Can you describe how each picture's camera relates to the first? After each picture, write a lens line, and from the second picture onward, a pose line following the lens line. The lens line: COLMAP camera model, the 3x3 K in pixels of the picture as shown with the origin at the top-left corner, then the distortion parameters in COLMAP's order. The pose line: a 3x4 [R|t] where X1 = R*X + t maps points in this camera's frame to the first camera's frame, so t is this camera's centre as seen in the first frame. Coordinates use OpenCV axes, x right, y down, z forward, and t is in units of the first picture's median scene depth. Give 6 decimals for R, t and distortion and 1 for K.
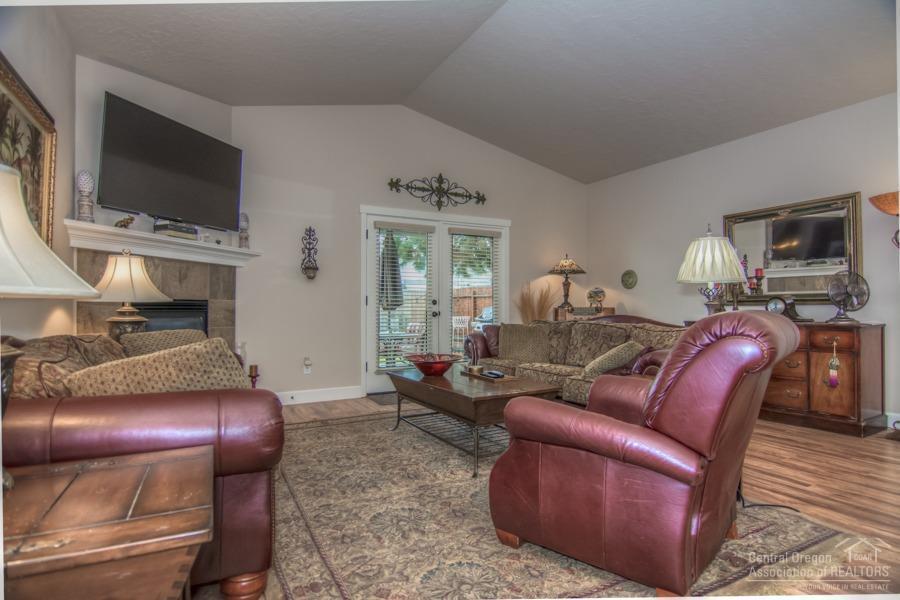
lens RADIAL K [[478.1, 0, 447.2], [0, 478.1, 299.5], [0, 0, 1]] dist [-0.012399, -0.000758]
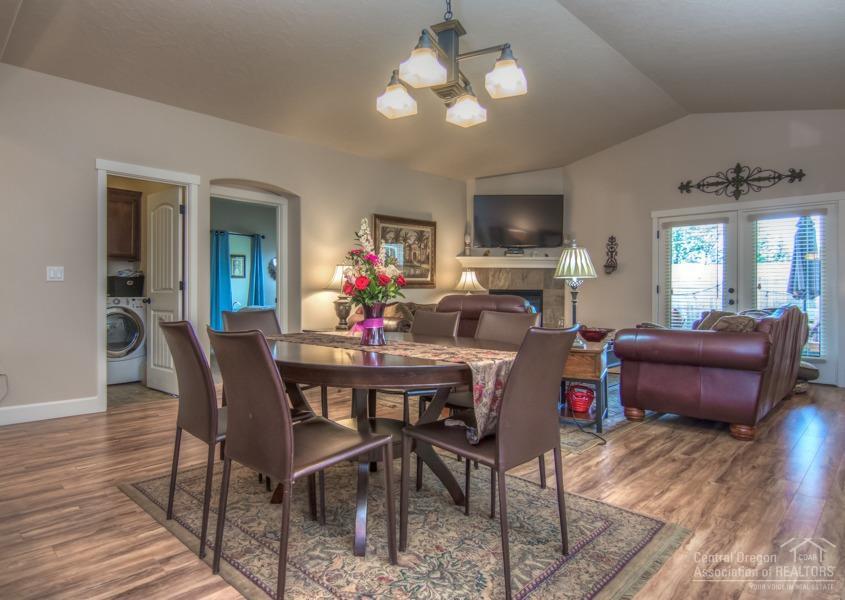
lens RADIAL K [[511.8, 0, 421.7], [0, 511.8, 295.5], [0, 0, 1]] dist [0.066163, -0.014270]
pose [[0.319783, 0.006481, -0.947469, 1.042520], [0.008230, 0.999920, 0.009617, -0.000020], [0.947455, -0.010873, 0.319704, 0.010913]]
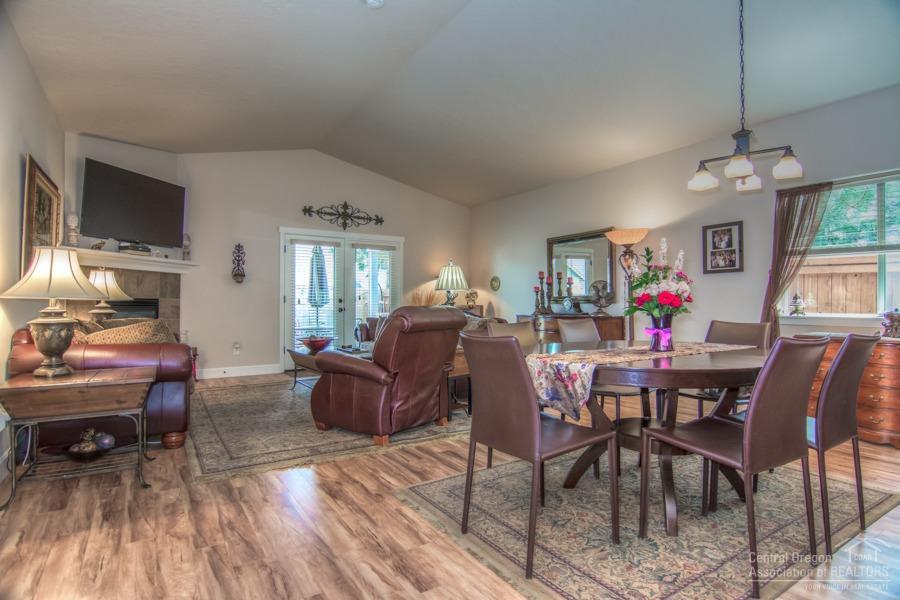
lens RADIAL K [[478.1, 0, 449.5], [0, 478.1, 299.2], [0, 0, 1]] dist [-0.012399, -0.000758]
pose [[0.997022, 0.002640, 0.077067, 0.213741], [-0.002971, 0.999987, 0.004171, -0.005684], [-0.077055, -0.004388, 0.997017, -0.404349]]
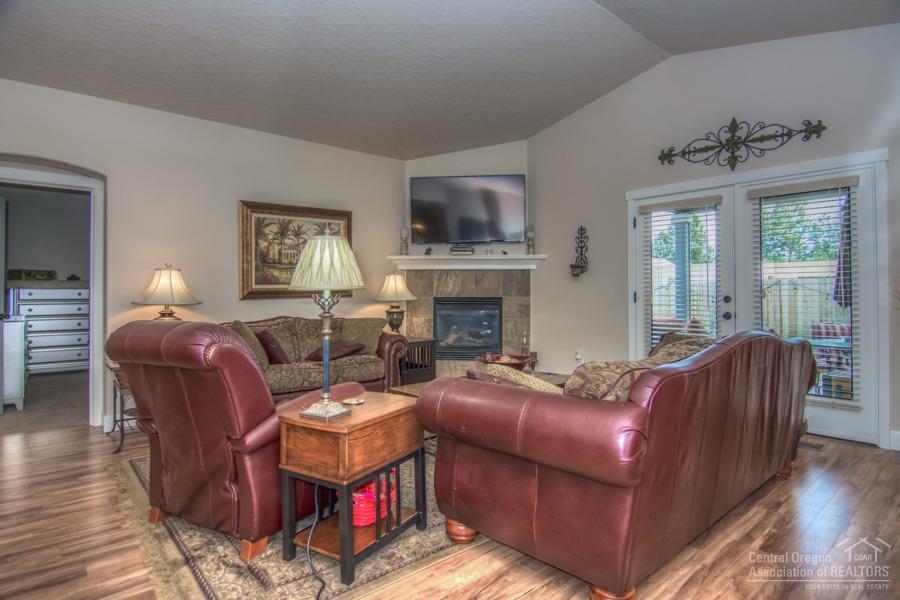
lens RADIAL K [[478.1, 0, 448.7], [0, 478.1, 296.0], [0, 0, 1]] dist [-0.012399, -0.000758]
pose [[0.223751, 0.003513, -0.974640, 0.734683], [0.015282, 0.999858, 0.007113, -0.013011], [0.974526, -0.016486, 0.223666, 0.536652]]
